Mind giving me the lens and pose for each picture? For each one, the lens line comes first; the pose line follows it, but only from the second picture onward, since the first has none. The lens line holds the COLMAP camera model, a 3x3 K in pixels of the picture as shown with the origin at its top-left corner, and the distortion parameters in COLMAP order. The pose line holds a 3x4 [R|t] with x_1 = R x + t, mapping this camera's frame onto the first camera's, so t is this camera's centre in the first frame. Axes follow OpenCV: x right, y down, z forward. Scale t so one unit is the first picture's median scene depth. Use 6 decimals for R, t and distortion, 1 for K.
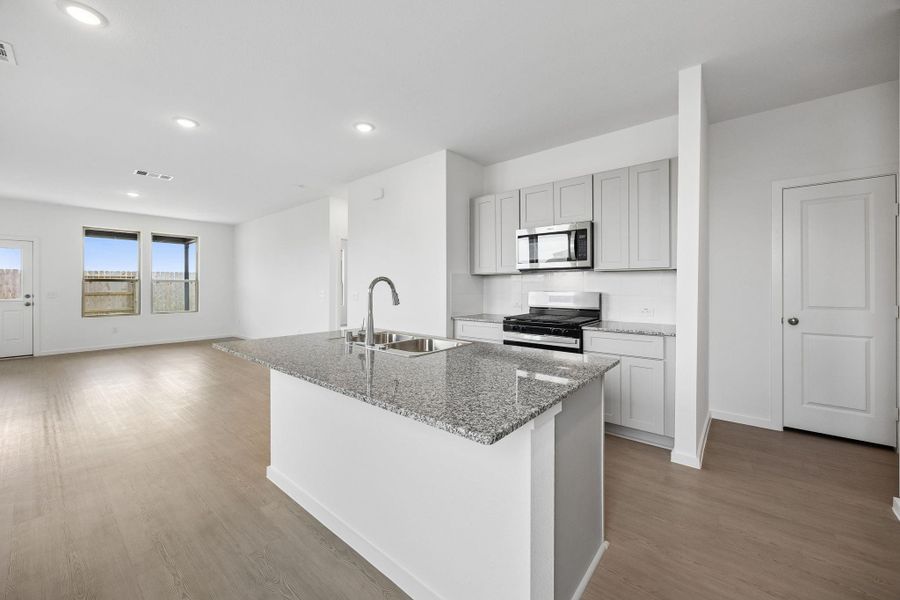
lens RADIAL K [[346.6, 0, 441.8], [0, 346.6, 288.2], [0, 0, 1]] dist [-0.005740, -0.000506]
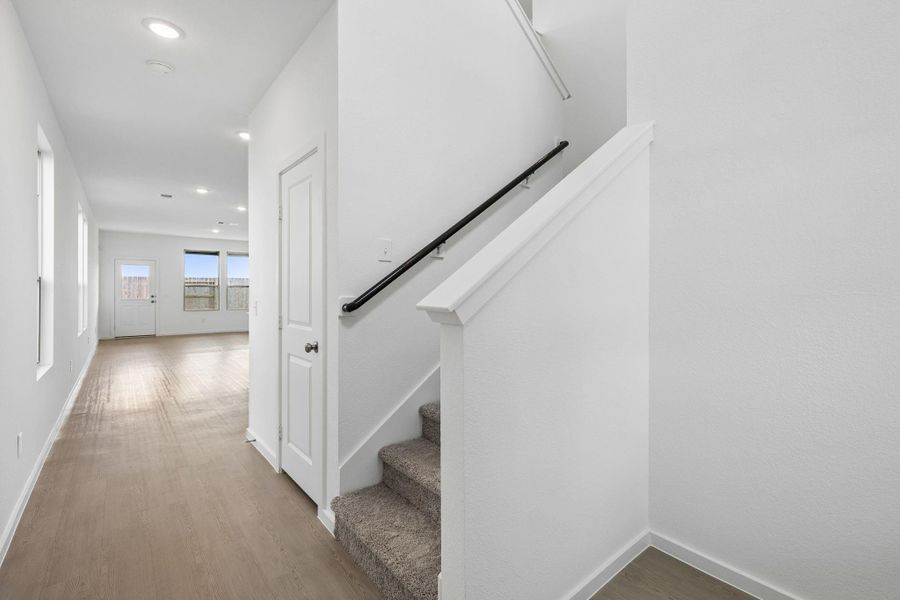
lens RADIAL K [[391.5, 0, 448.9], [0, 391.5, 293.1], [0, 0, 1]] dist [0.027727, 0.000372]
pose [[0.982493, 0.002854, -0.186280, 0.393973], [-0.003020, 0.999995, -0.000603, 0.006914], [0.186278, 0.001155, 0.982496, -0.469088]]
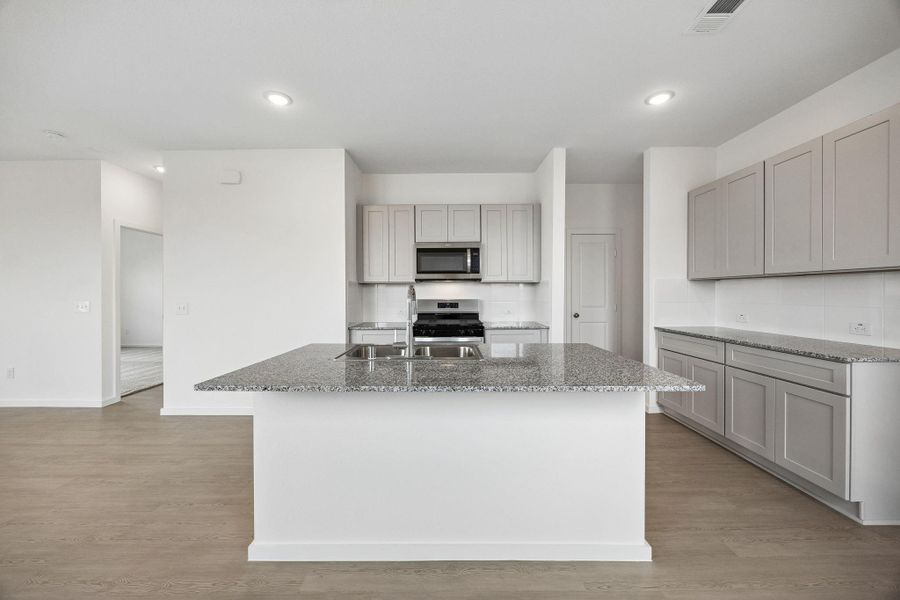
lens RADIAL K [[346.6, 0, 447.0], [0, 346.6, 296.2], [0, 0, 1]] dist [-0.005740, -0.000506]
pose [[0.759149, -0.005924, 0.650890, -0.234386], [0.005810, 0.999980, 0.002325, -0.001402], [-0.650891, 0.002016, 0.759168, 0.066657]]
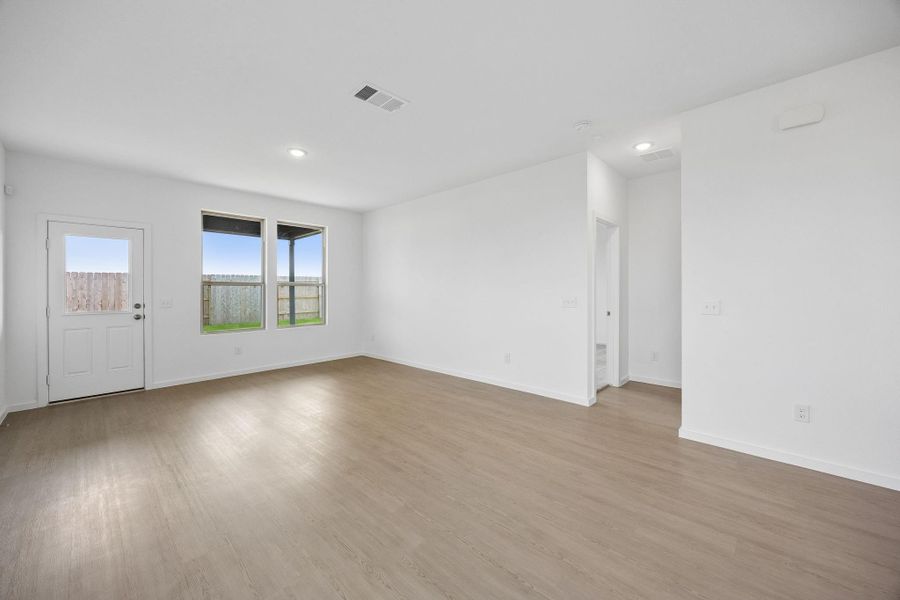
lens RADIAL K [[346.6, 0, 436.5], [0, 346.6, 288.3], [0, 0, 1]] dist [-0.005740, -0.000506]
pose [[0.997109, -0.004424, -0.075860, -0.526474], [0.003634, 0.999938, -0.010555, -0.003691], [0.075902, 0.010248, 0.997063, 0.326897]]
